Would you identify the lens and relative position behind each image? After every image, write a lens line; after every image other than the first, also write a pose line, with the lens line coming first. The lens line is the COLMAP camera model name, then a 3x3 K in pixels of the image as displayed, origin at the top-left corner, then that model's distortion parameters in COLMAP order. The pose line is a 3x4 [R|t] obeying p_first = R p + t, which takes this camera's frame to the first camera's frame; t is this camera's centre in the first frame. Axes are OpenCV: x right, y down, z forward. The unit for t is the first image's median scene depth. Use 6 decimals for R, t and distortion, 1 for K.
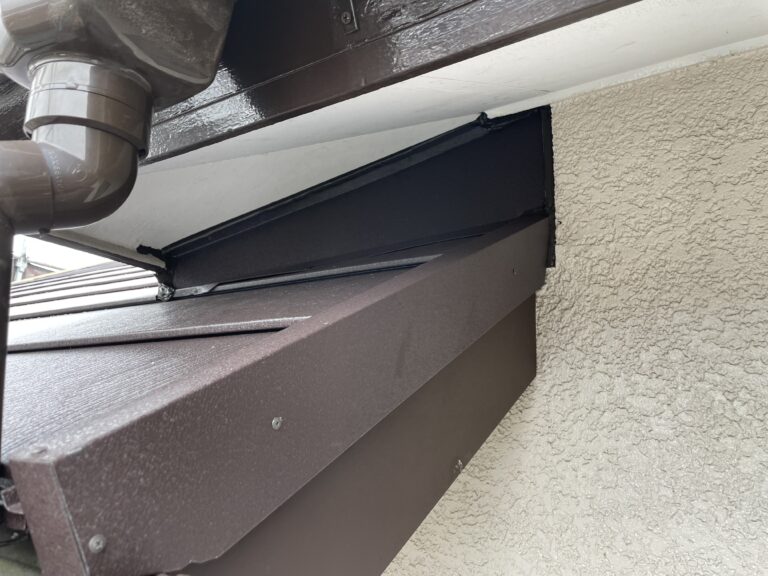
lens RADIAL K [[587.9, 0, 384.8], [0, 587.9, 288.2], [0, 0, 1]] dist [0.025674, -0.049047]
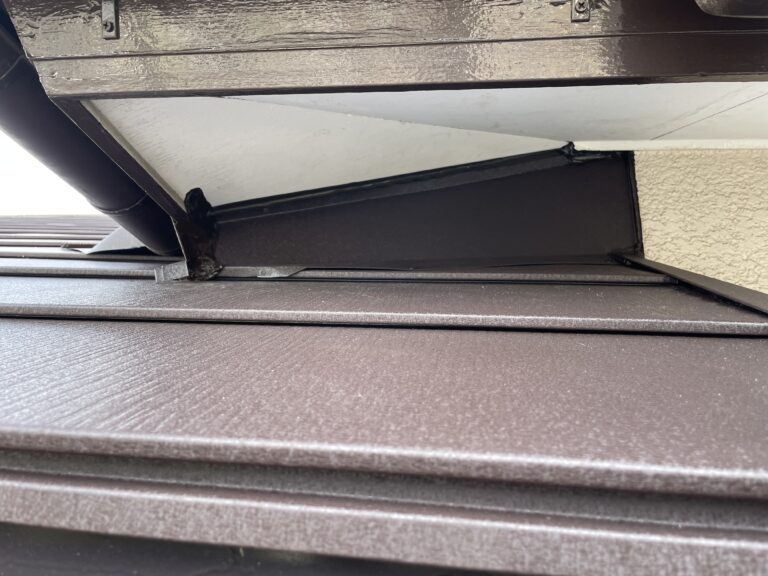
lens RADIAL K [[587.9, 0, 380.6], [0, 587.9, 291.5], [0, 0, 1]] dist [0.025674, -0.049047]
pose [[0.902963, 0.154984, 0.400797, -0.519241], [-0.131465, 0.987608, -0.085718, 0.079112], [-0.409115, 0.024710, 0.912148, 0.266417]]
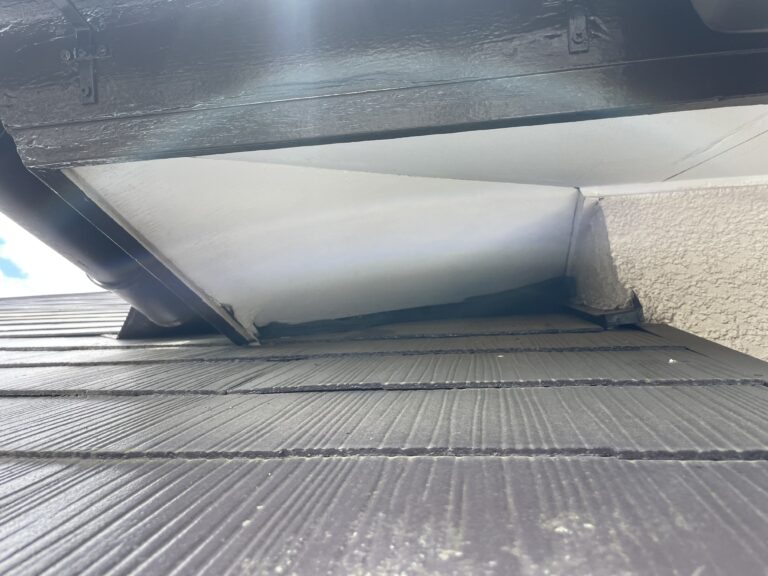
lens RADIAL K [[587.9, 0, 384.1], [0, 587.9, 283.5], [0, 0, 1]] dist [0.025674, -0.049047]
pose [[0.919476, 0.153875, 0.361782, -0.482652], [-0.086123, 0.976707, -0.196535, 0.069793], [-0.383597, 0.149552, 0.911311, 0.310224]]
